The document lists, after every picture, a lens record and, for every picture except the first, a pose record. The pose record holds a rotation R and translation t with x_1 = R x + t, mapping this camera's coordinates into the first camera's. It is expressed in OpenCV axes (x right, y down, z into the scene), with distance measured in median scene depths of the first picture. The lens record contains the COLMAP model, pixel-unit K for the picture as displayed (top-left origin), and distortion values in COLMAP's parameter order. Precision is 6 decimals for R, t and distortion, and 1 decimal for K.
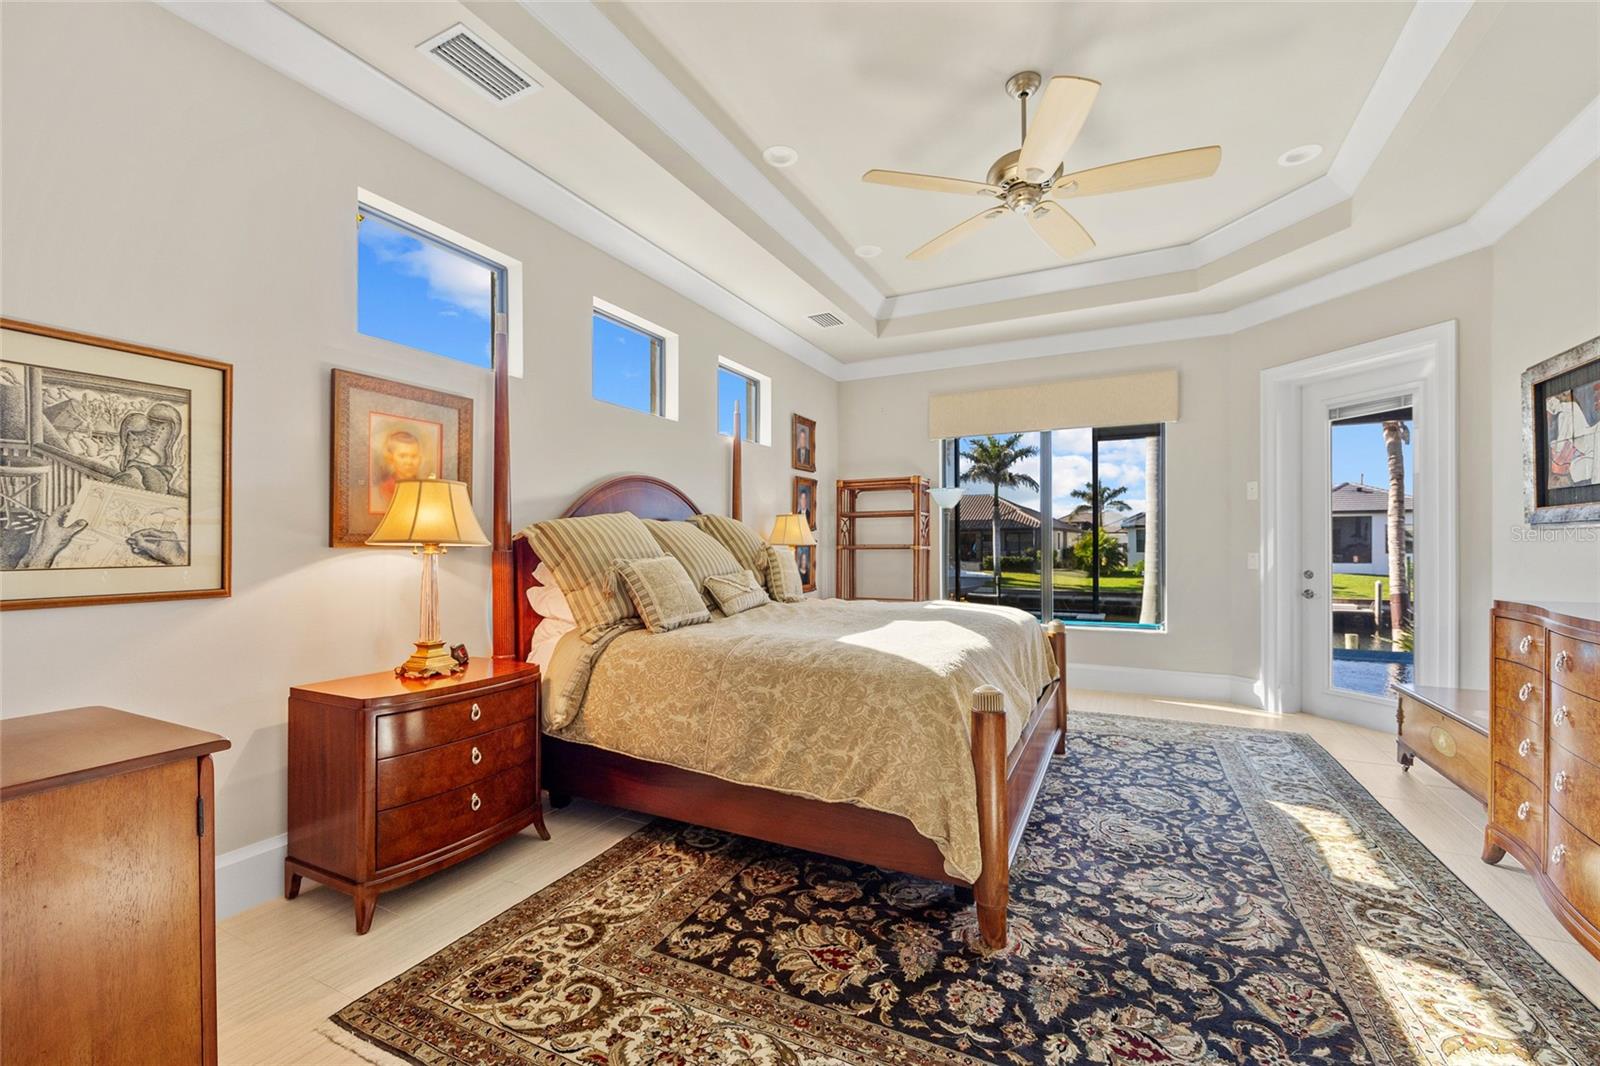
lens RADIAL K [[647.1, 0, 790.8], [0, 647.1, 540.6], [0, 0, 1]] dist [-0.004648, 0.000263]
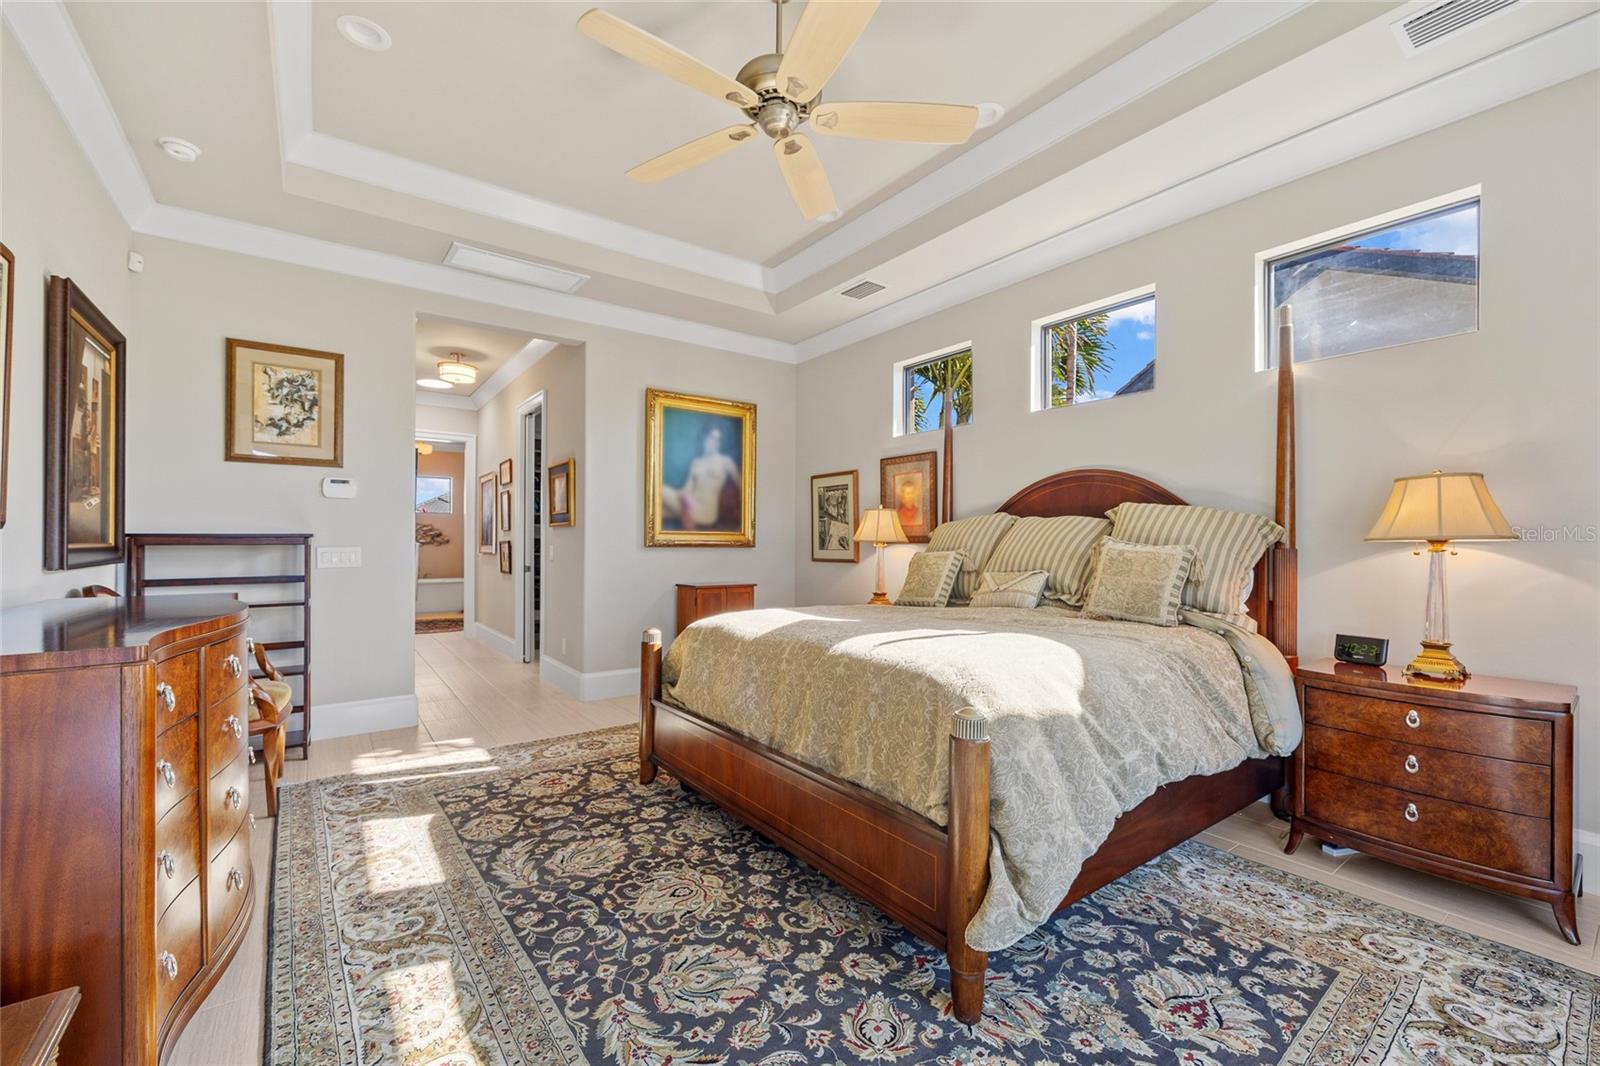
lens RADIAL K [[647.1, 0, 799.5], [0, 647.1, 538.7], [0, 0, 1]] dist [-0.004648, 0.000263]
pose [[-0.435948, -0.004666, -0.899960, 1.496969], [0.008755, 0.999917, -0.009425, 0.015270], [0.899929, -0.011988, -0.435871, 1.902594]]
